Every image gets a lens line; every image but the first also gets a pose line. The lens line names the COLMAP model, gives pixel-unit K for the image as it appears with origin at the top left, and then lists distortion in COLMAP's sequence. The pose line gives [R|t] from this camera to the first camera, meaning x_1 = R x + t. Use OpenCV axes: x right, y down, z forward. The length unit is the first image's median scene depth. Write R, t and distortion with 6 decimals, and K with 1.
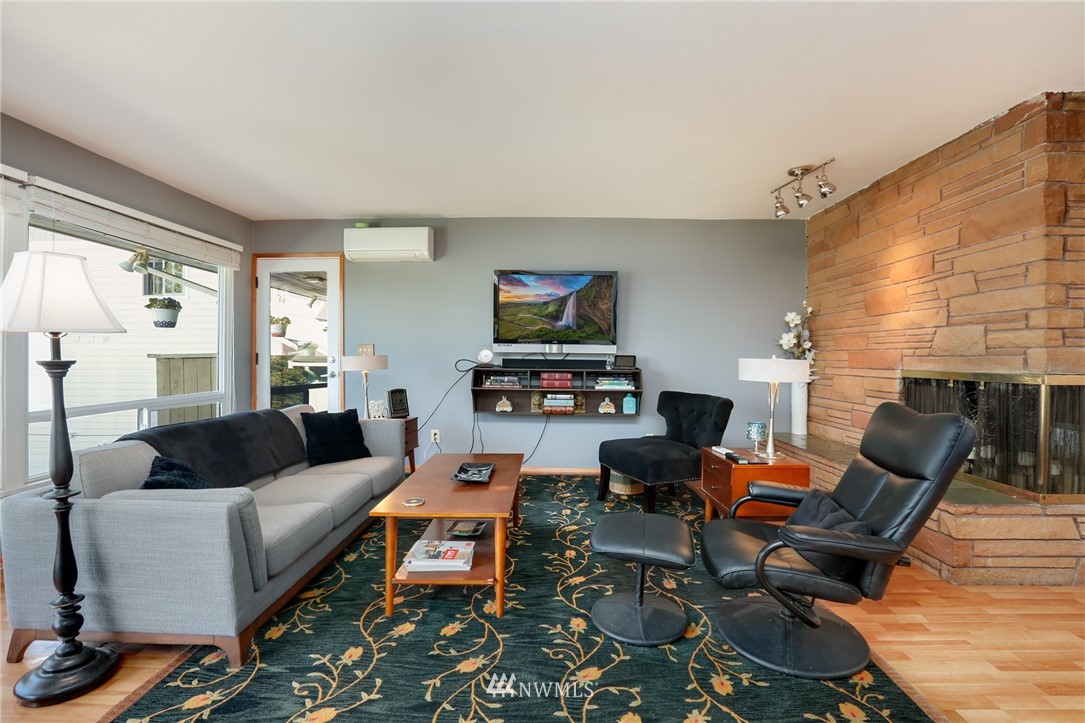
lens RADIAL K [[496.0, 0, 535.9], [0, 496.0, 358.3], [0, 0, 1]] dist [-0.031162, 0.002699]
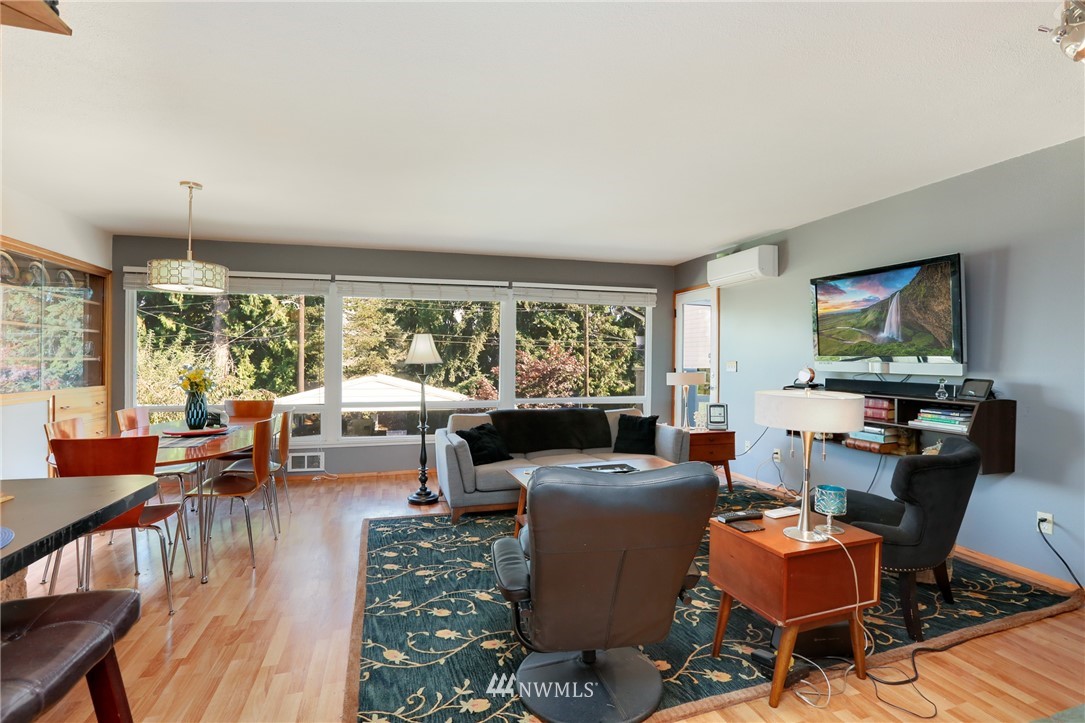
lens RADIAL K [[496.0, 0, 546.1], [0, 496.0, 368.1], [0, 0, 1]] dist [-0.031162, 0.002699]
pose [[0.342290, 0.013387, -0.939499, 0.588037], [-0.005202, 0.999910, 0.012353, -0.025896], [0.939580, 0.000659, 0.342329, 0.248079]]
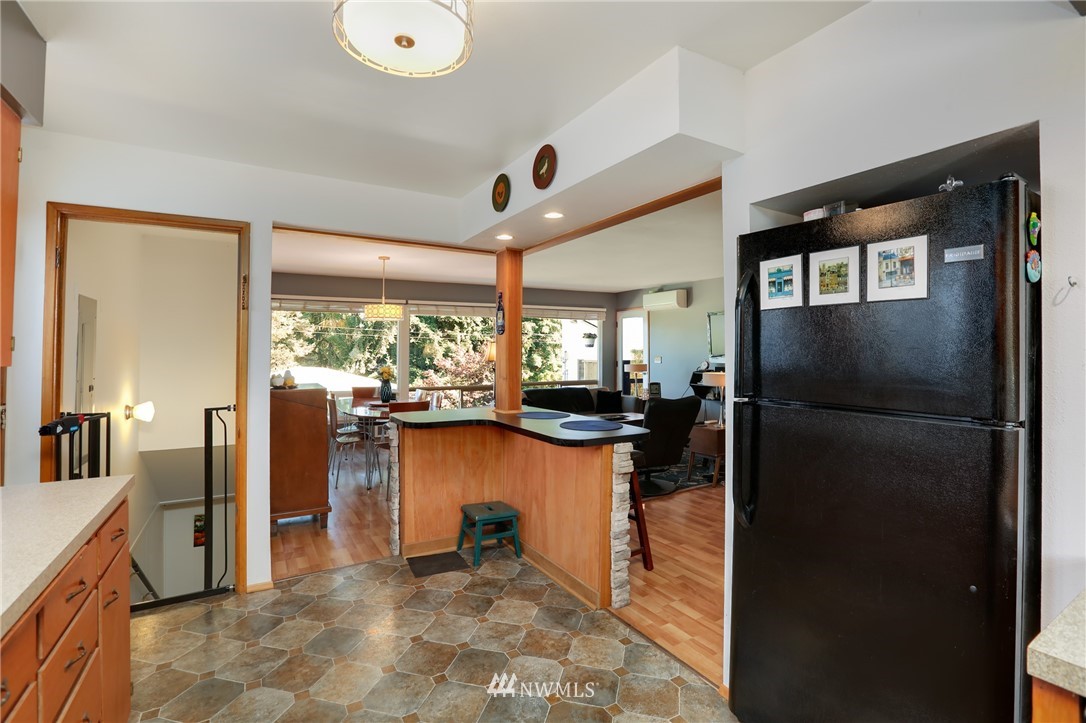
lens RADIAL K [[496.5, 0, 540.8], [0, 496.5, 351.7], [0, 0, 1]] dist [-0.031162, 0.002699]
pose [[0.547302, -0.000924, -0.836935, 0.989446], [0.001364, 0.999999, -0.000211, -0.049897], [0.836934, -0.001026, 0.547303, -0.360934]]
